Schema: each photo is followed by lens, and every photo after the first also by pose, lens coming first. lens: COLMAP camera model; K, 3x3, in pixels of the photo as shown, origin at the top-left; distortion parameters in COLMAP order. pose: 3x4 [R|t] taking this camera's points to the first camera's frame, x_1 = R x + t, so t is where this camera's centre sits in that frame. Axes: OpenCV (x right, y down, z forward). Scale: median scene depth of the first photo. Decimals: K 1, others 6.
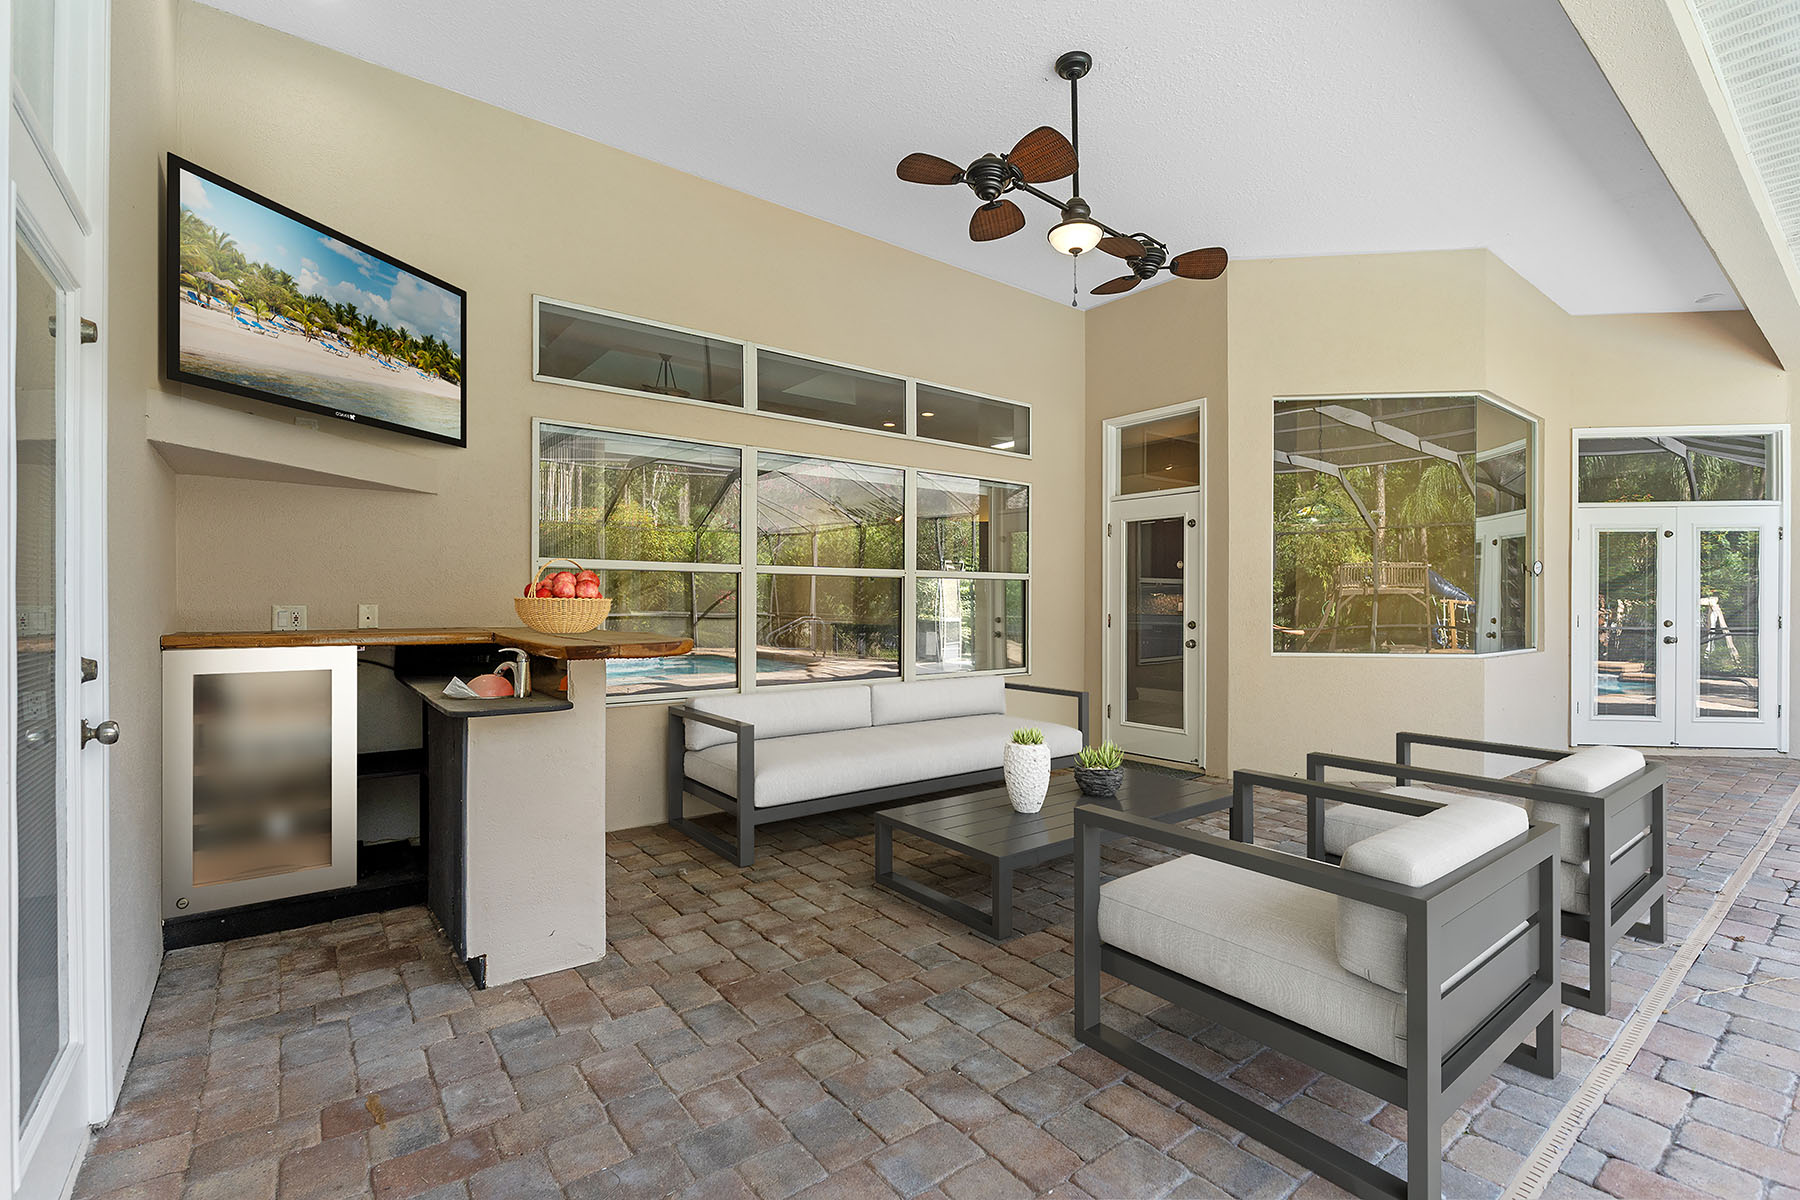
lens RADIAL K [[813.0, 0, 900.4], [0, 813.0, 603.0], [0, 0, 1]] dist [-0.000160, -0.000640]
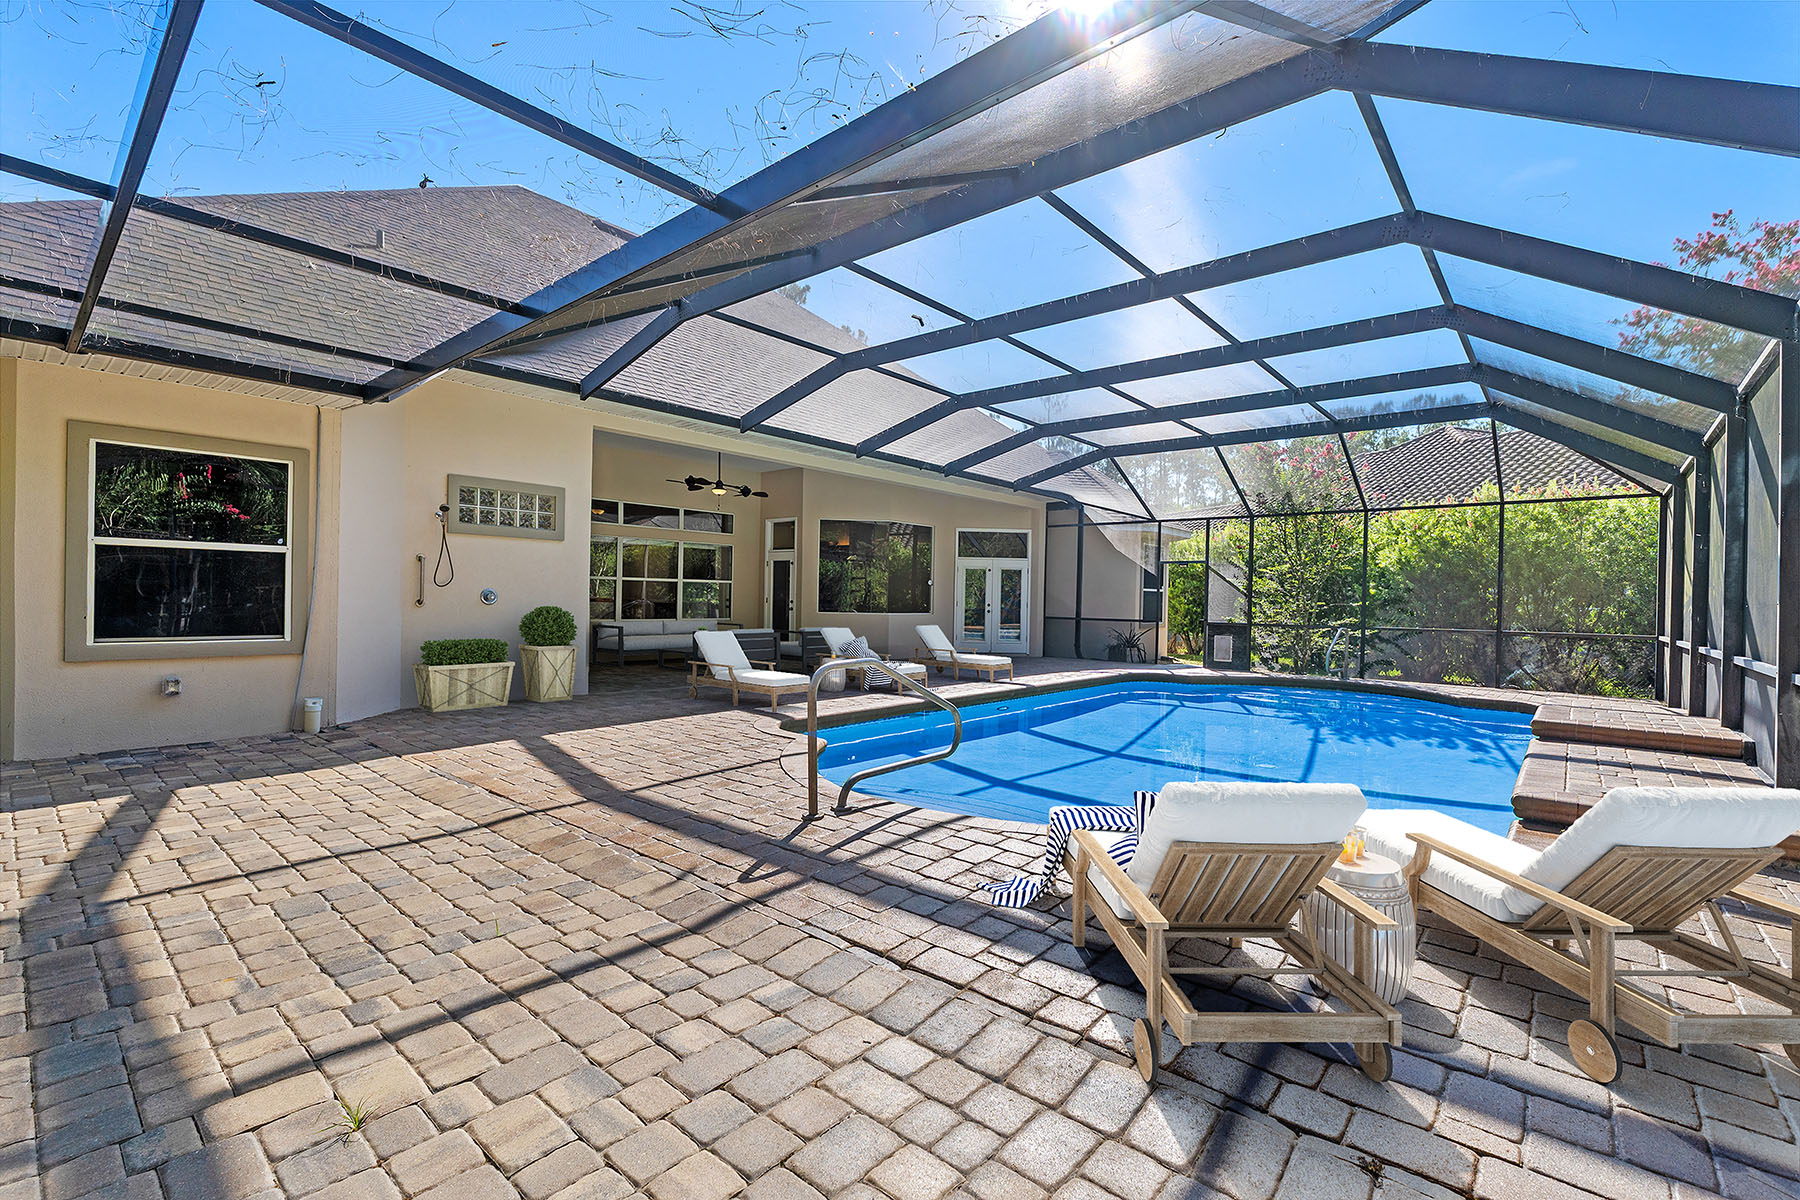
lens RADIAL K [[764.2, 0, 894.5], [0, 764.2, 602.0], [0, 0, 1]] dist [0.004237, 0.000820]
pose [[0.970600, 0.012340, 0.240383, 0.082209], [-0.013360, 0.999907, 0.002616, 0.011901], [-0.240328, -0.005750, 0.970675, -1.300967]]
